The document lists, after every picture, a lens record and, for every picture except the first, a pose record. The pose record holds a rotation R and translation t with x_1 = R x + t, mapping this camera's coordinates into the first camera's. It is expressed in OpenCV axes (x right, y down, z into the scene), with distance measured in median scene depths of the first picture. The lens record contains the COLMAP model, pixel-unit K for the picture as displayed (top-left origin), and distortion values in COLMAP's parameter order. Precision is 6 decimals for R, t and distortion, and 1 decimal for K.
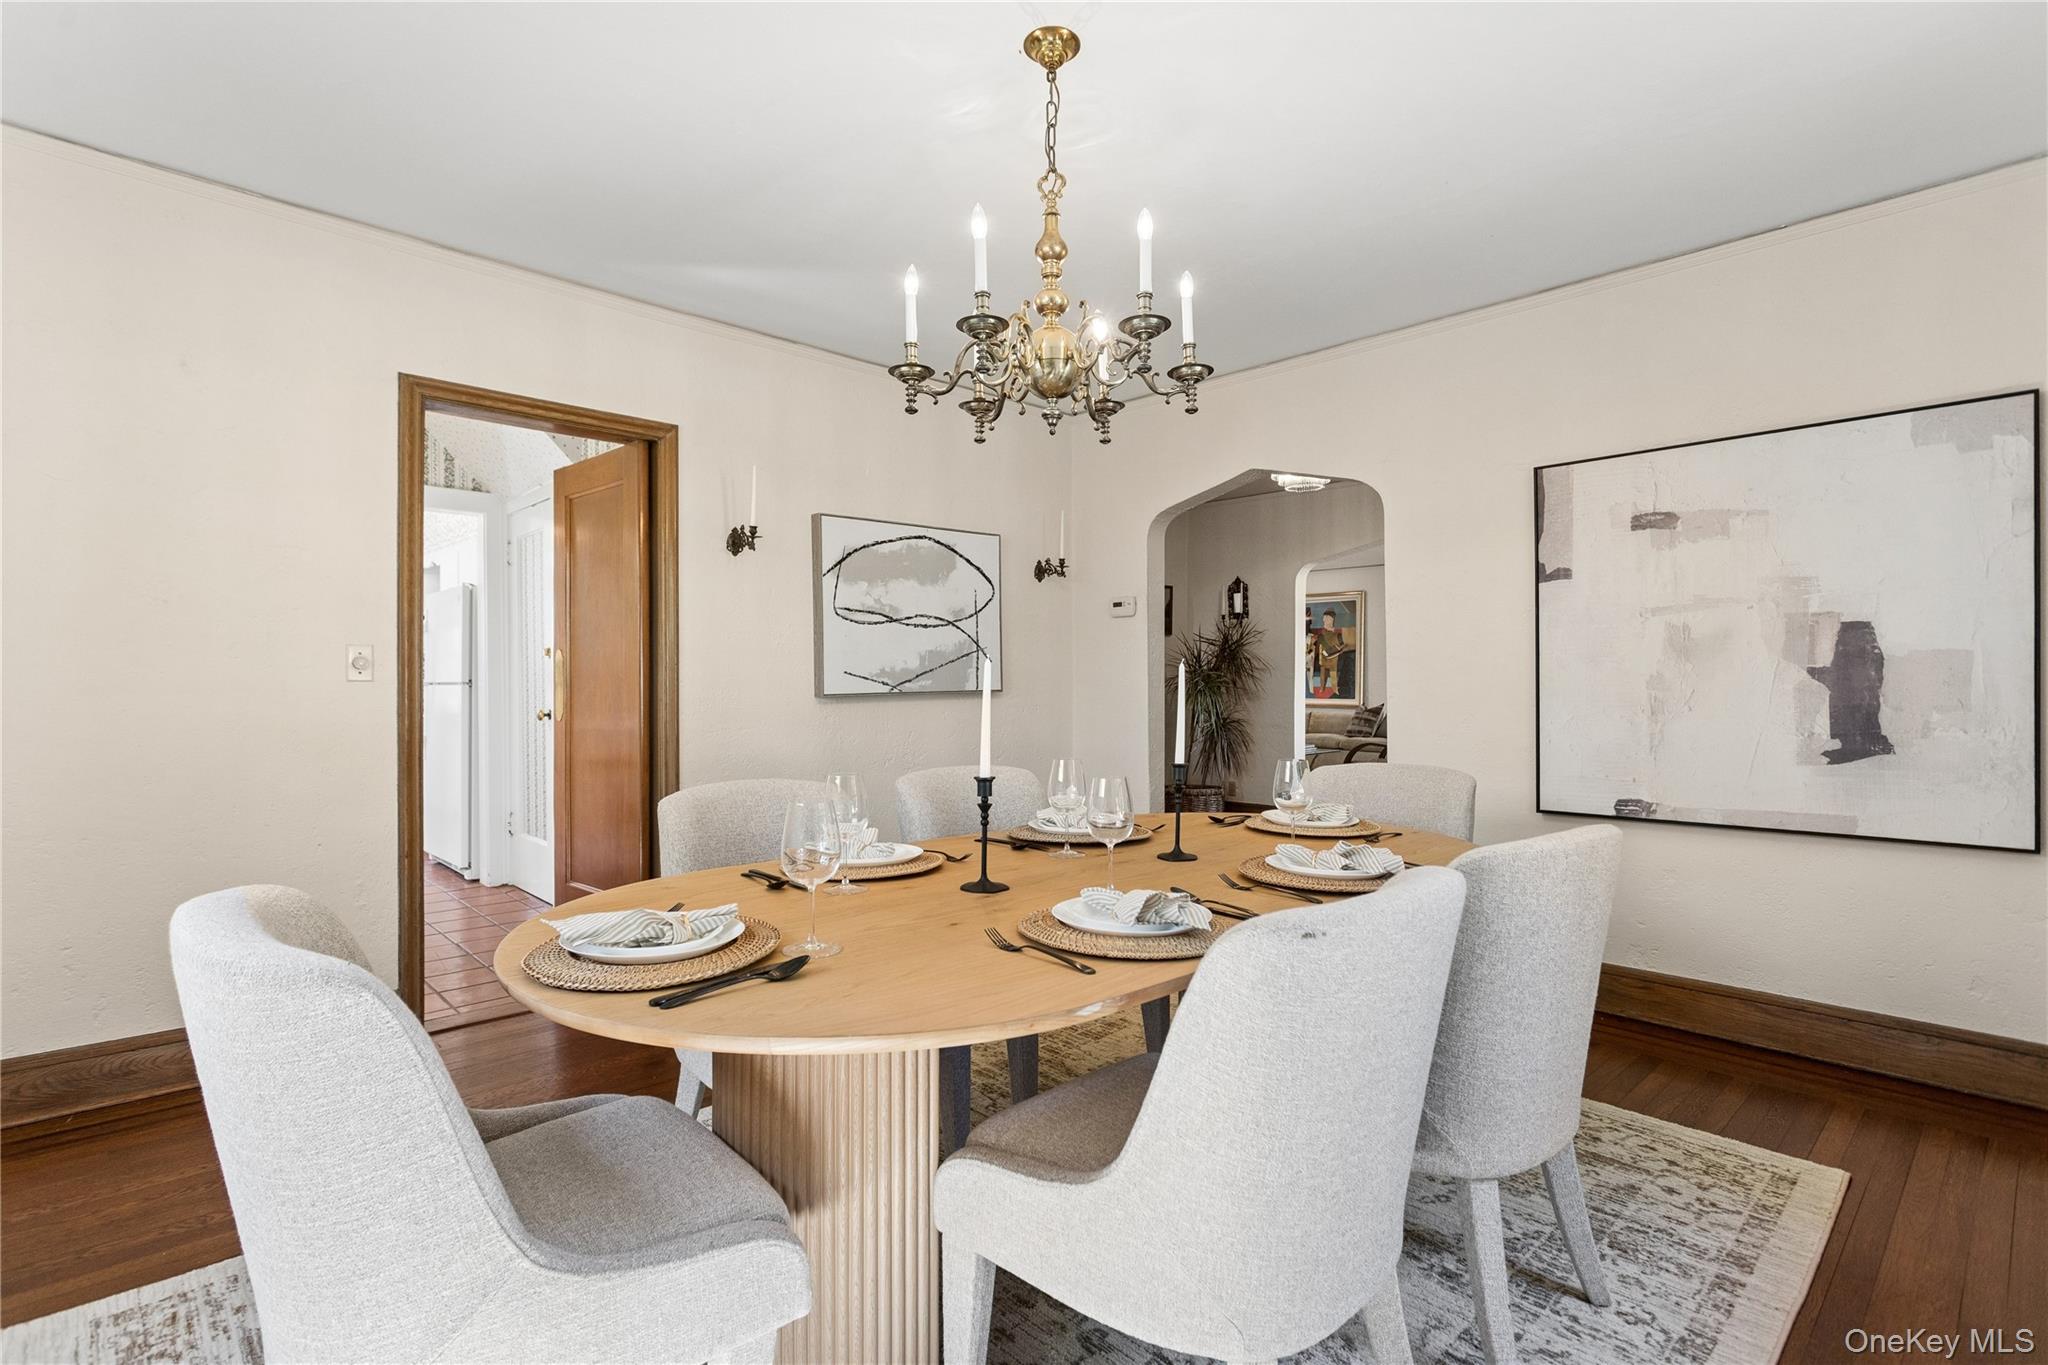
lens RADIAL K [[972.4, 0, 1027.9], [0, 972.4, 683.1], [0, 0, 1]] dist [0.005358, 0.001031]
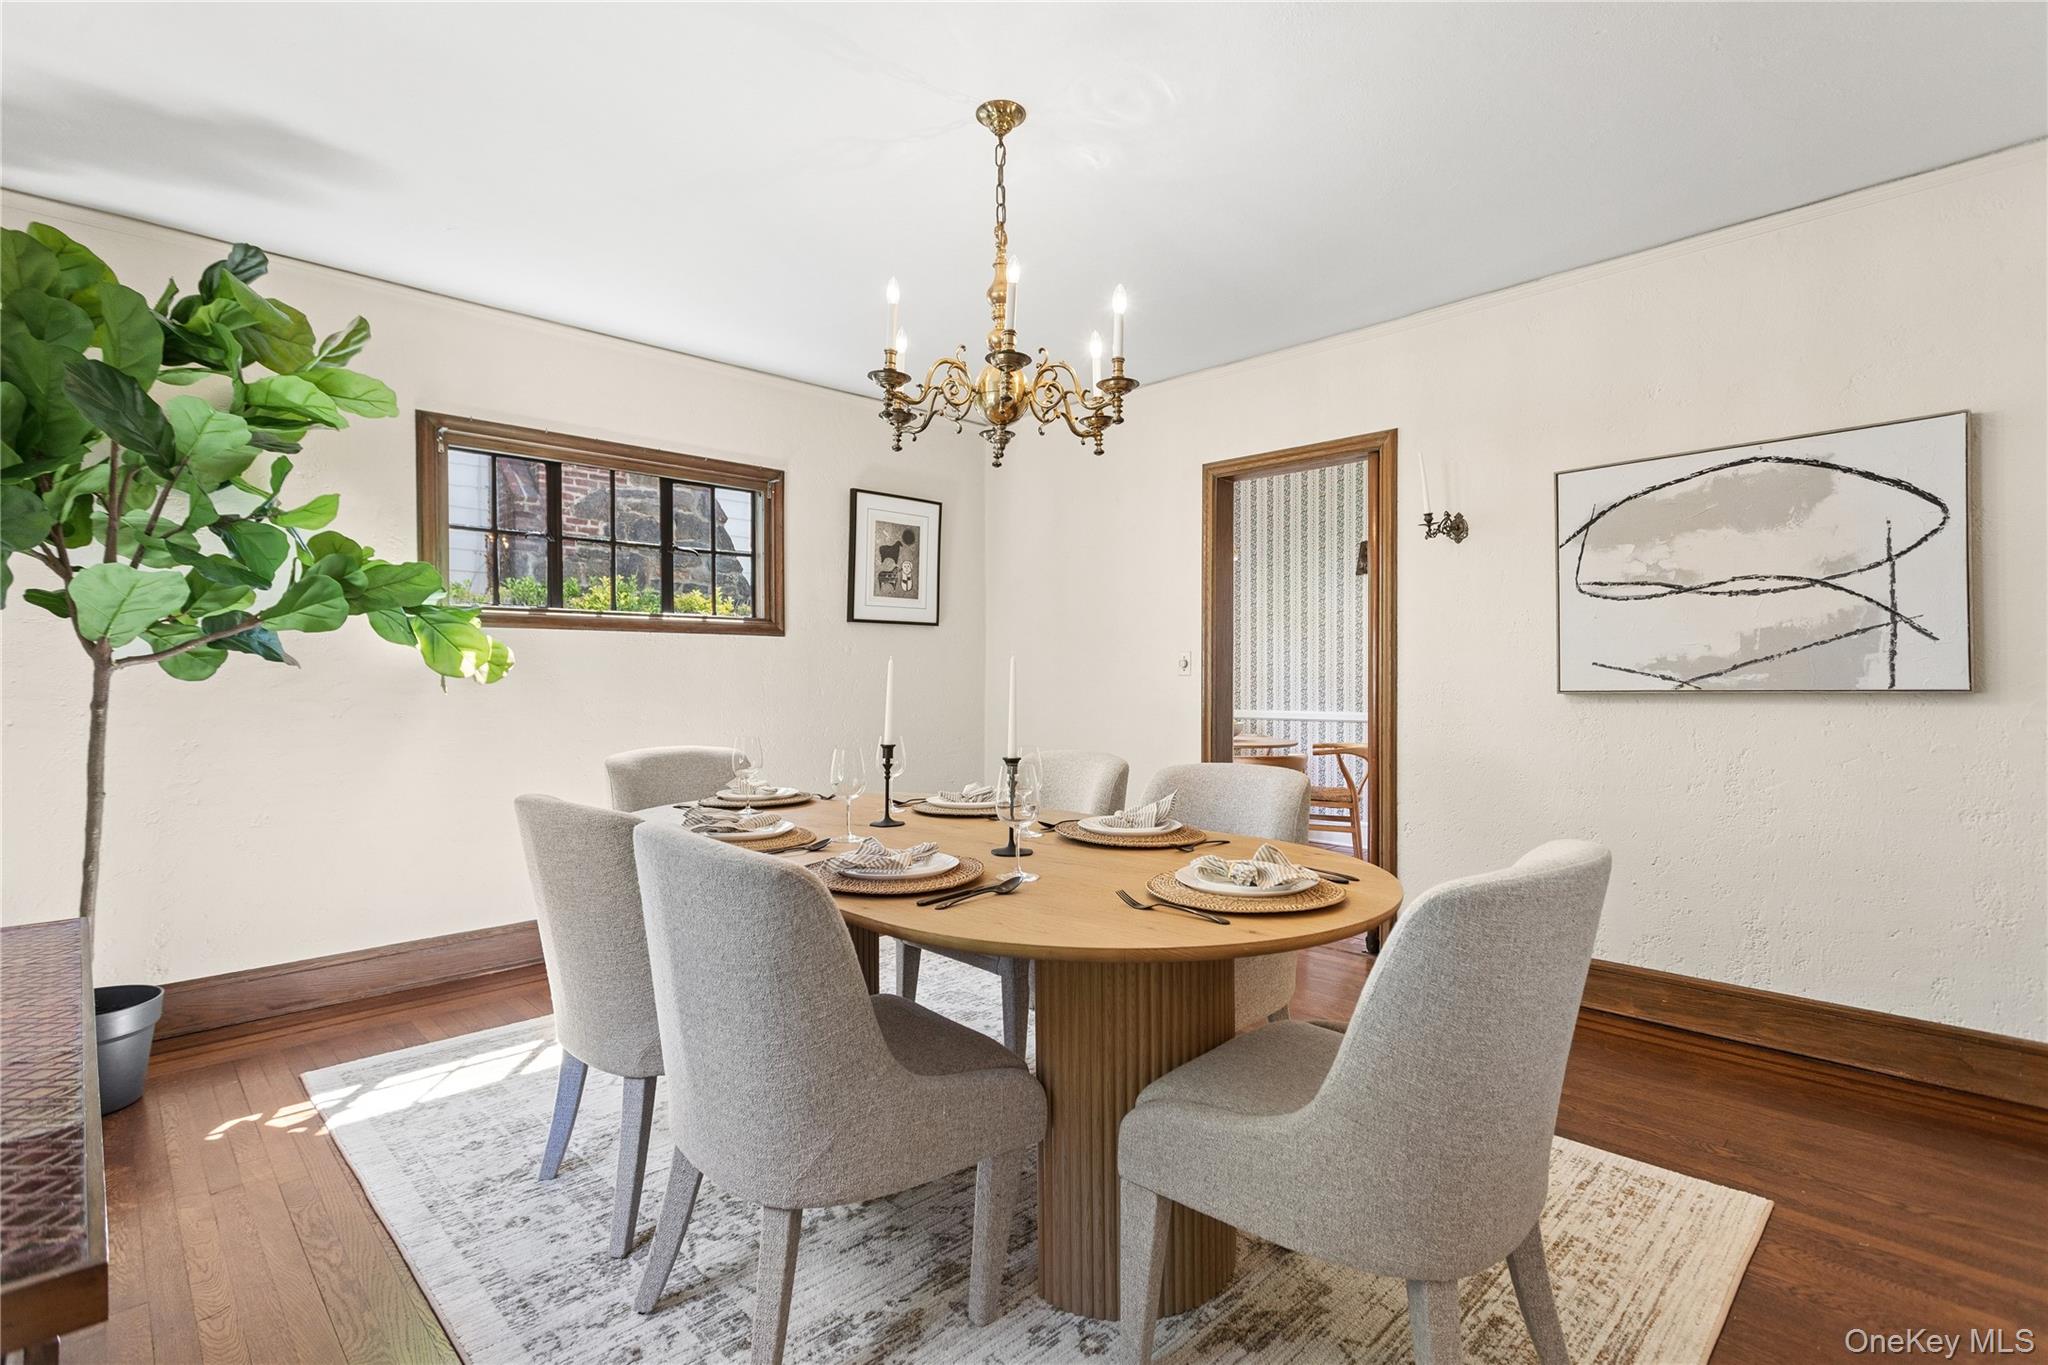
lens RADIAL K [[972.4, 0, 1028.1], [0, 972.4, 677.9], [0, 0, 1]] dist [0.005358, 0.001031]
pose [[0.019179, 0.003700, -0.999809, 0.583288], [-0.000934, 0.999993, 0.003682, -0.001590], [0.999816, 0.000863, 0.019183, 0.509636]]
